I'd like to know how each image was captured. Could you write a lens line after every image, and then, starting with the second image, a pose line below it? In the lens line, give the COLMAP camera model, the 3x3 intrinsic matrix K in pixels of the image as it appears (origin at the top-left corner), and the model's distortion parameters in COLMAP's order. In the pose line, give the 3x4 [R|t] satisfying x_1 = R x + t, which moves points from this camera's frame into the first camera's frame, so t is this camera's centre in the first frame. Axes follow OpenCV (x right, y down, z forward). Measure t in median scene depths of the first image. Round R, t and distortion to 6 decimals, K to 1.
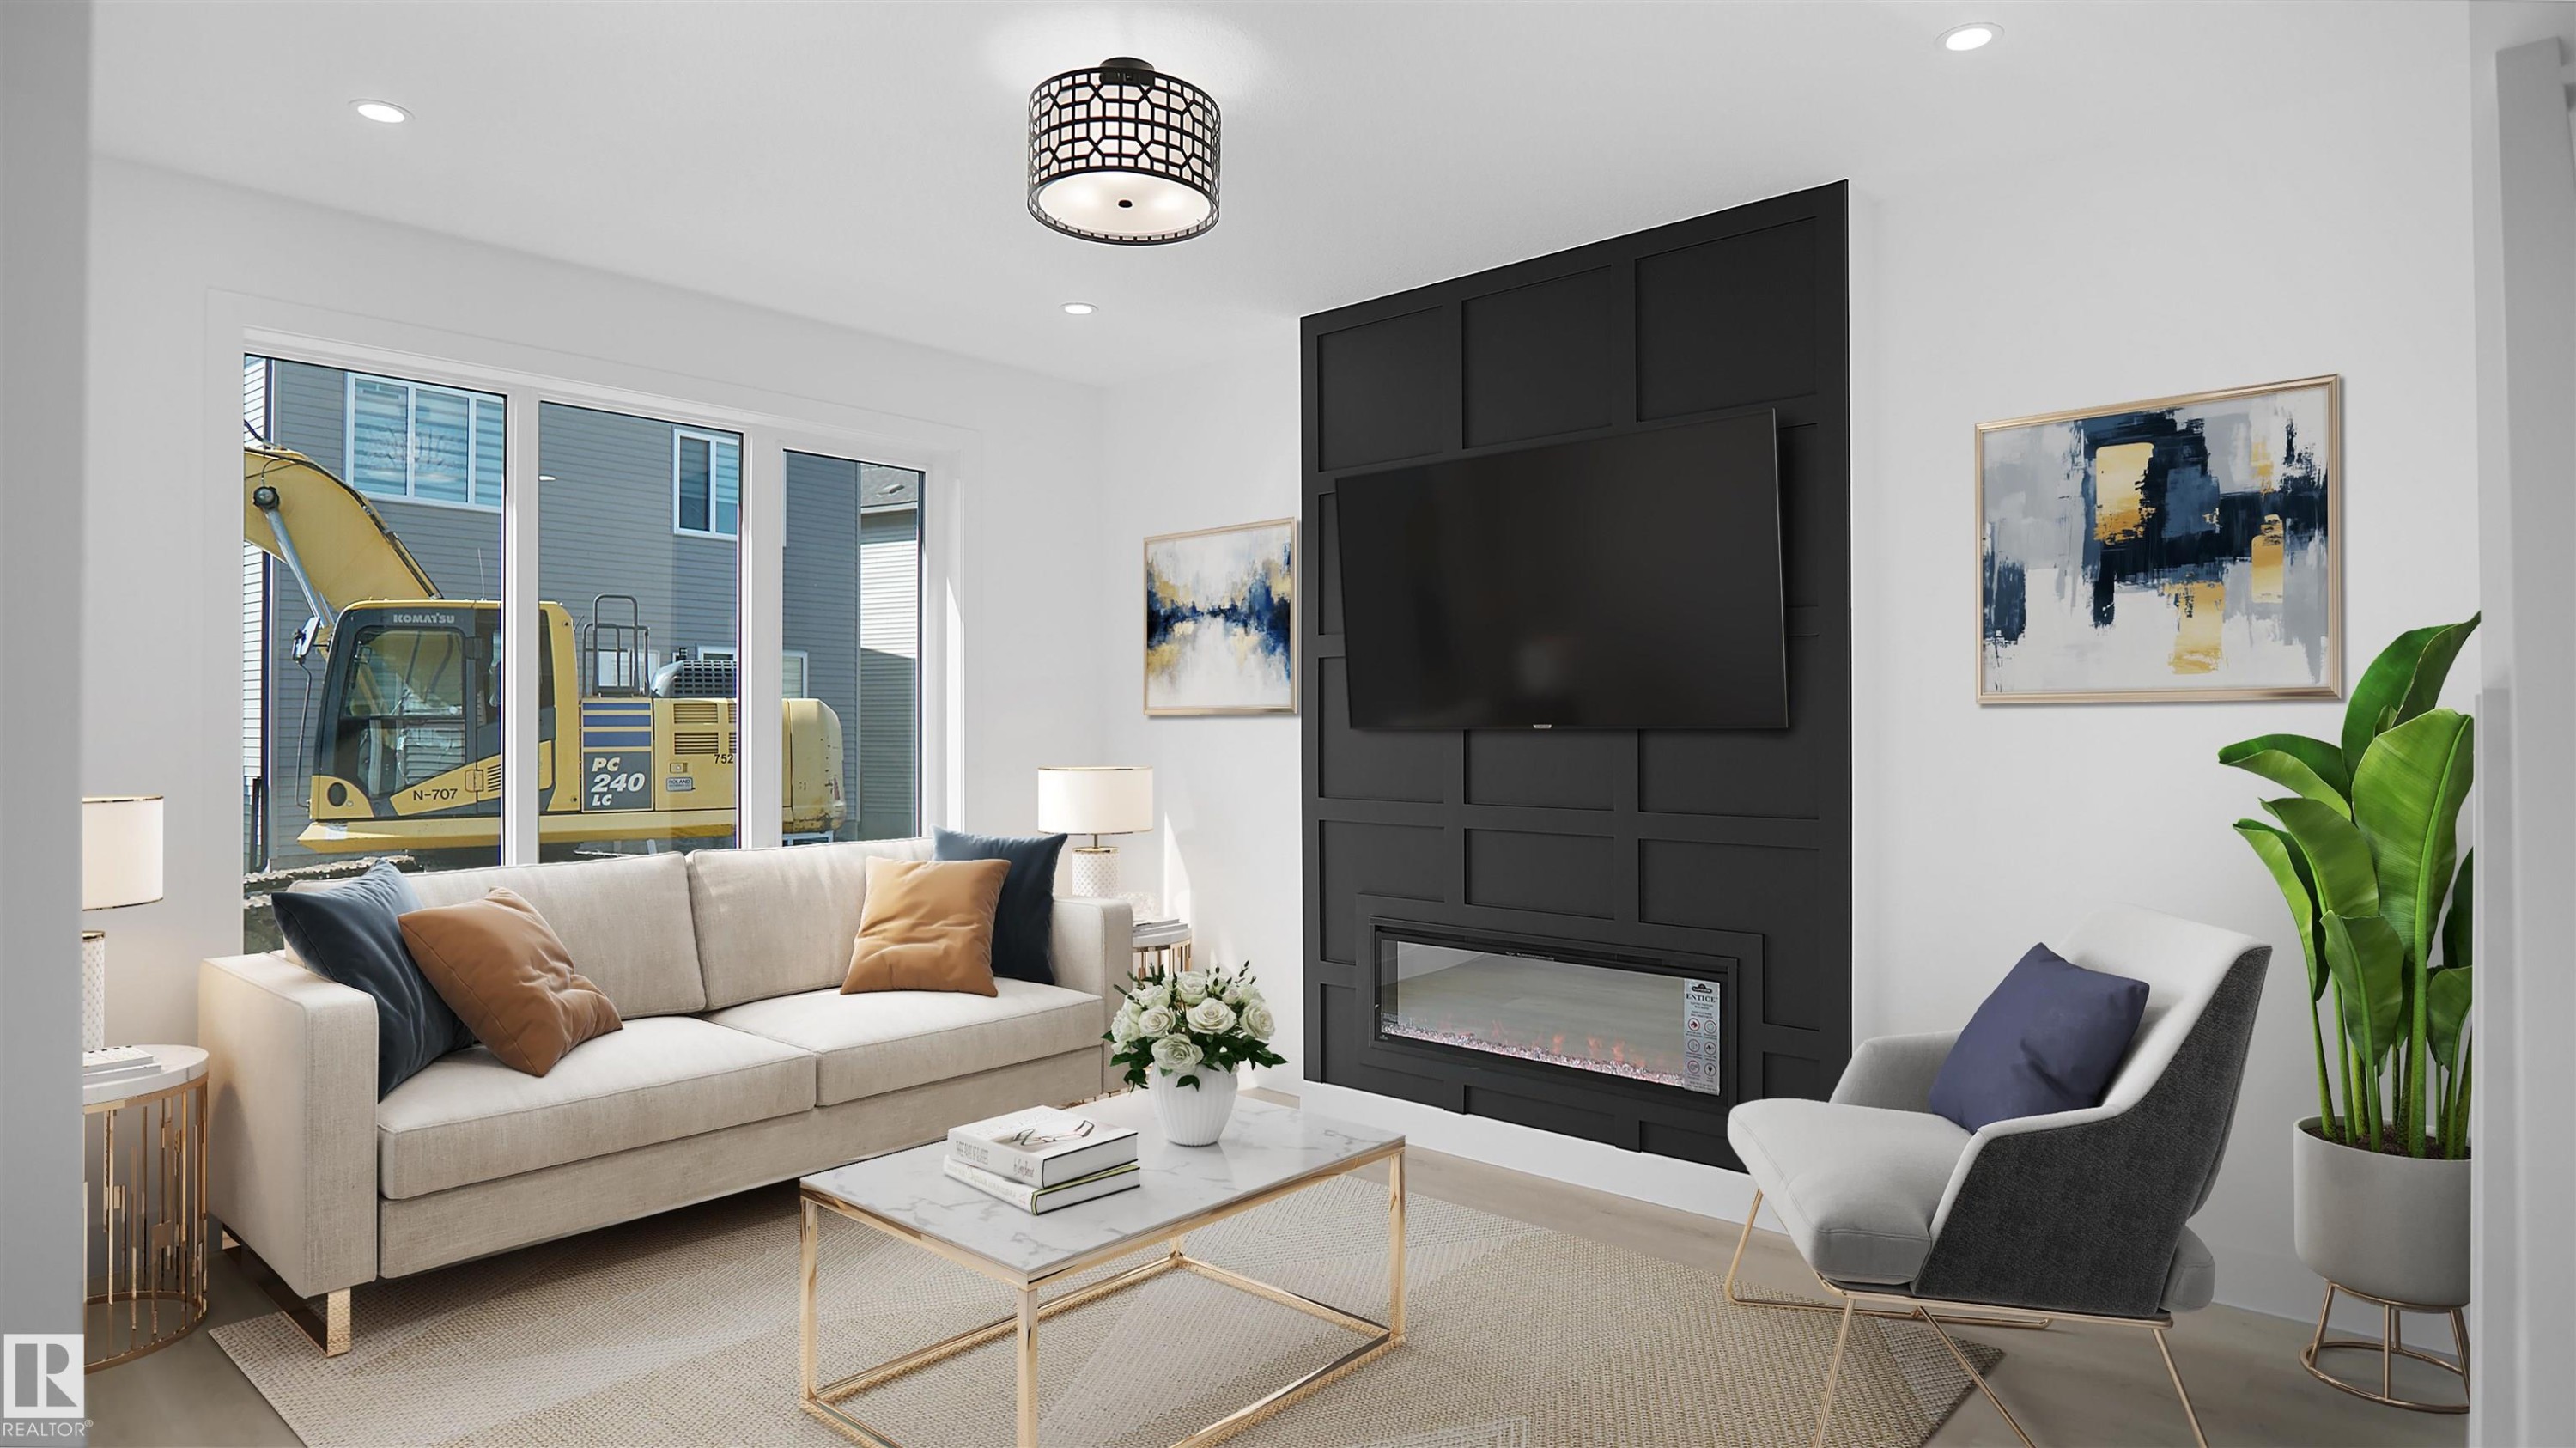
lens RADIAL K [[1401.8, 0, 1289.1], [0, 1401.8, 727.8], [0, 0, 1]] dist [-0.018913, -0.000124]
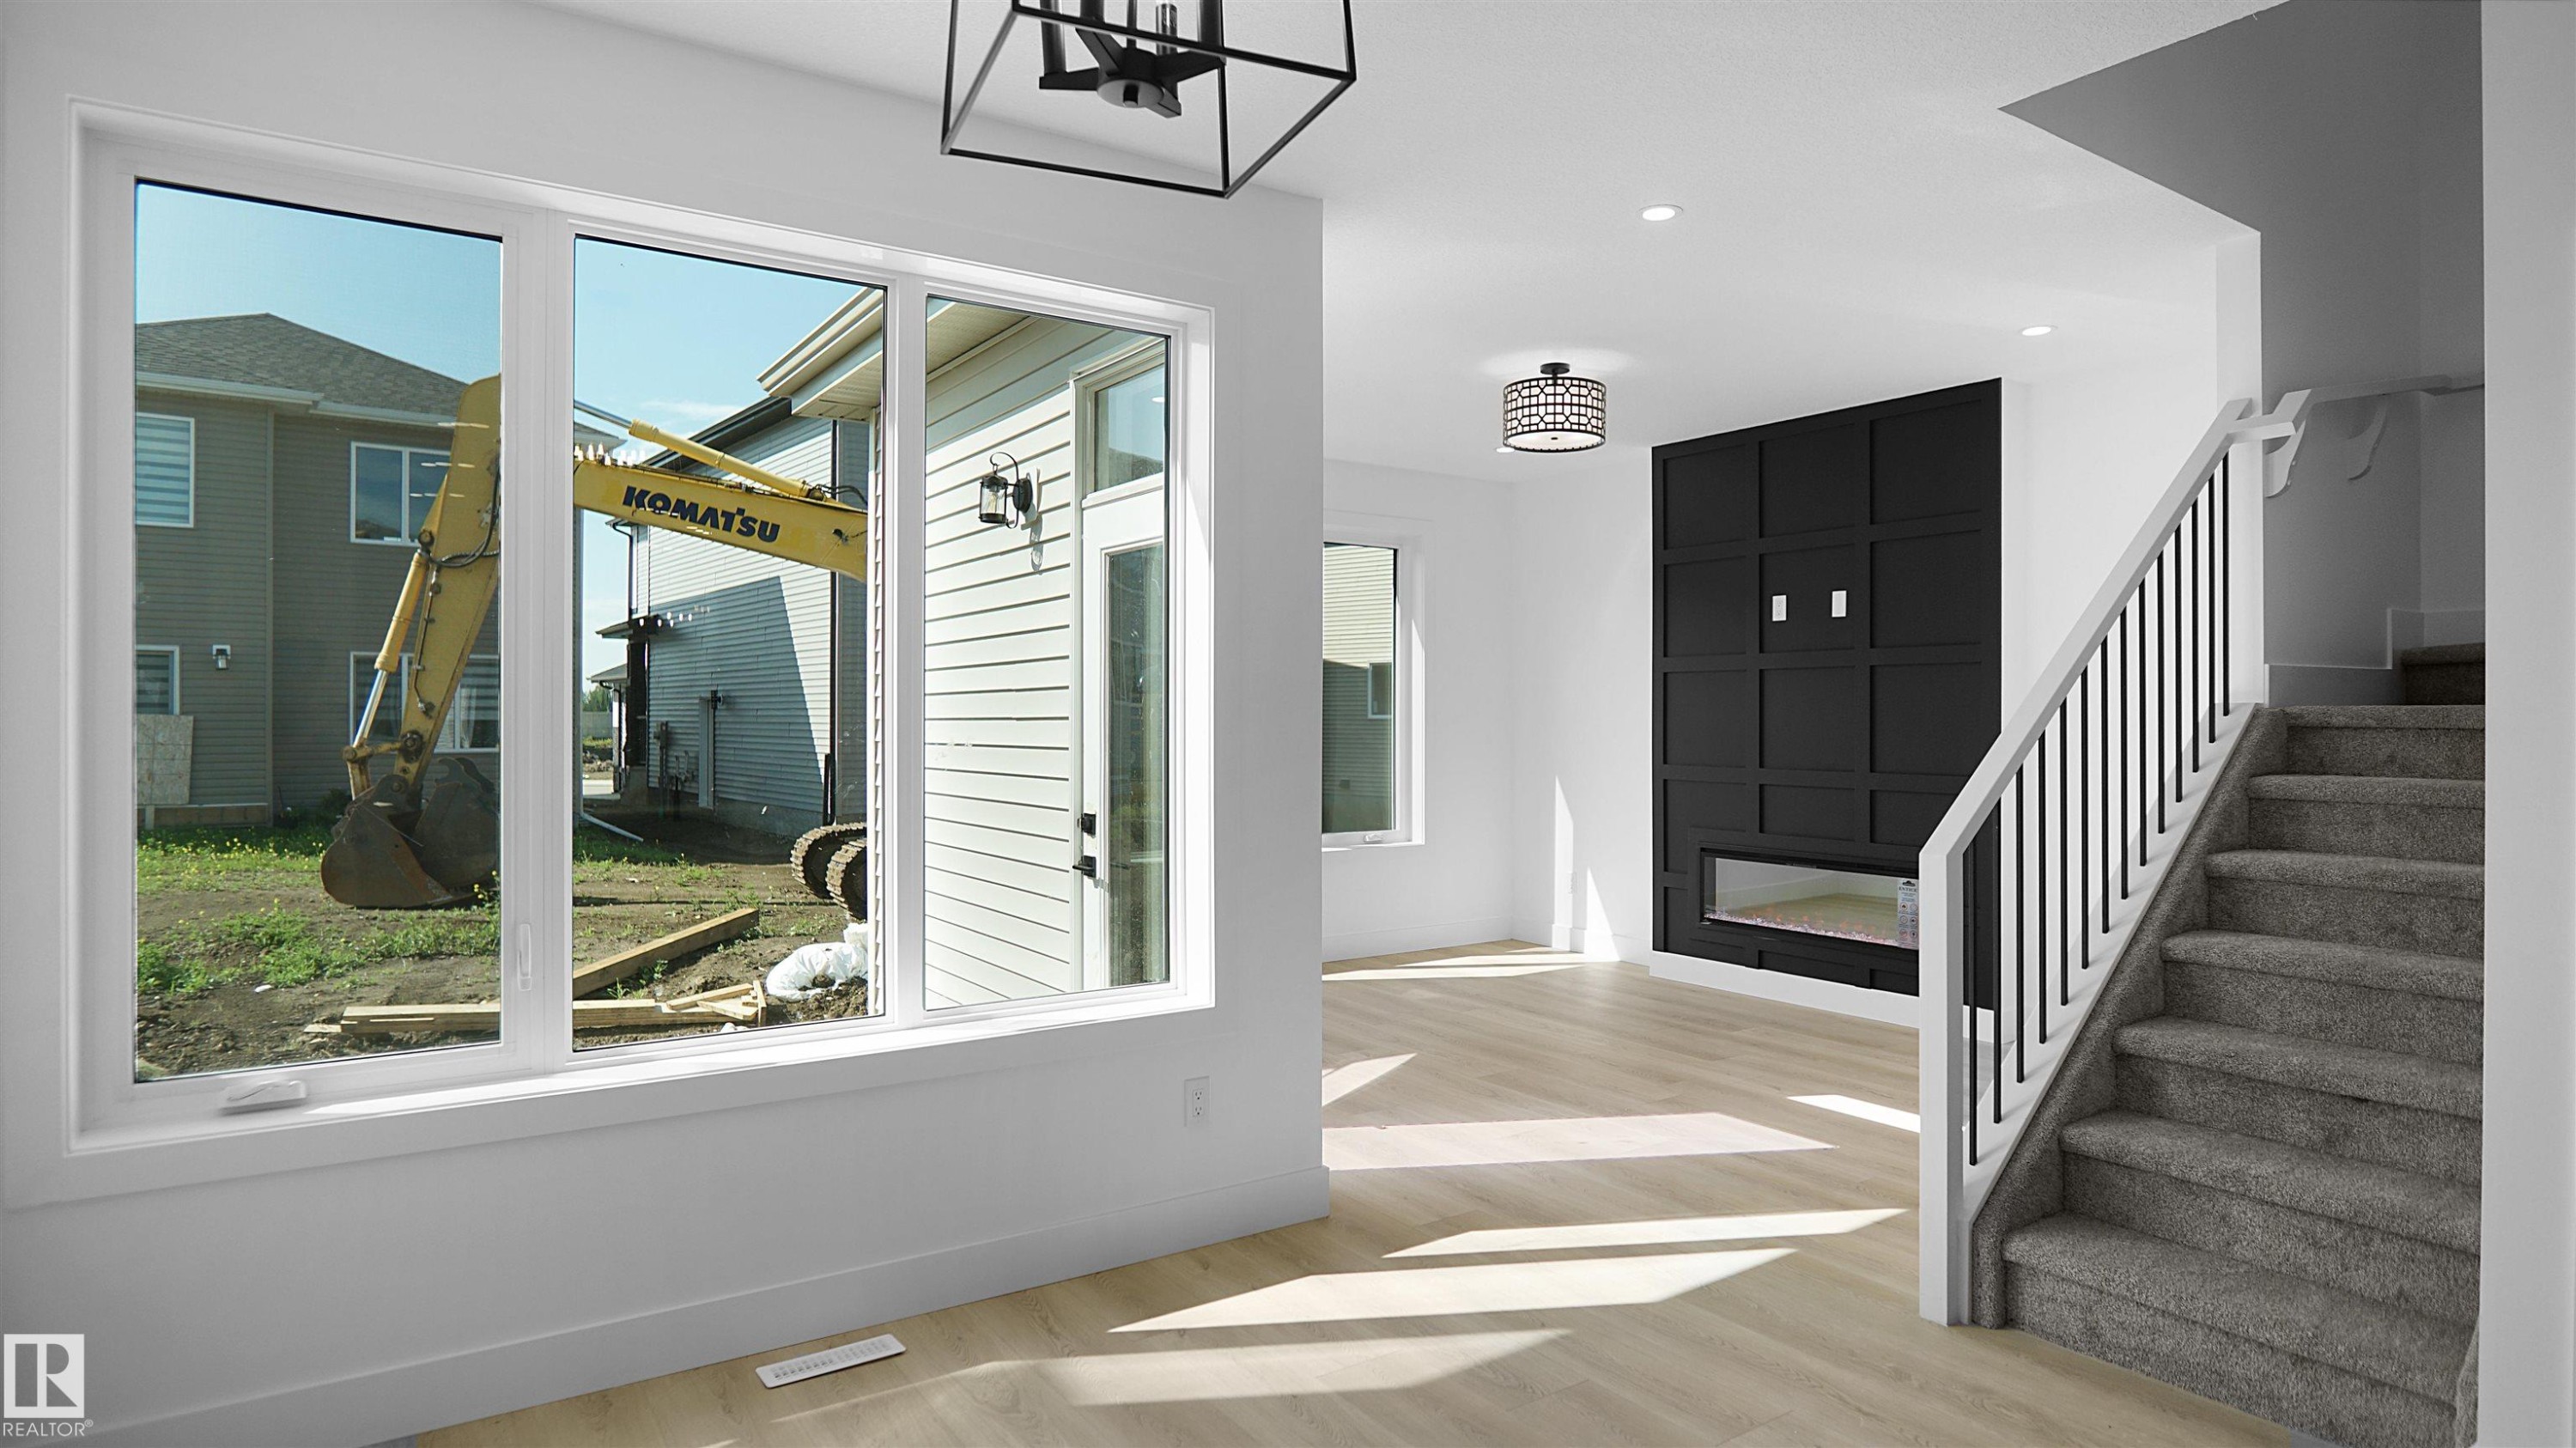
lens RADIAL K [[1401.8, 0, 1315.3], [0, 1401.8, 726.6], [0, 0, 1]] dist [-0.018913, -0.000124]
pose [[0.973591, 0.003569, -0.228271, 0.000228], [-0.001986, 0.999972, 0.007160, -0.001601], [0.228290, -0.006517, 0.973571, -0.671333]]
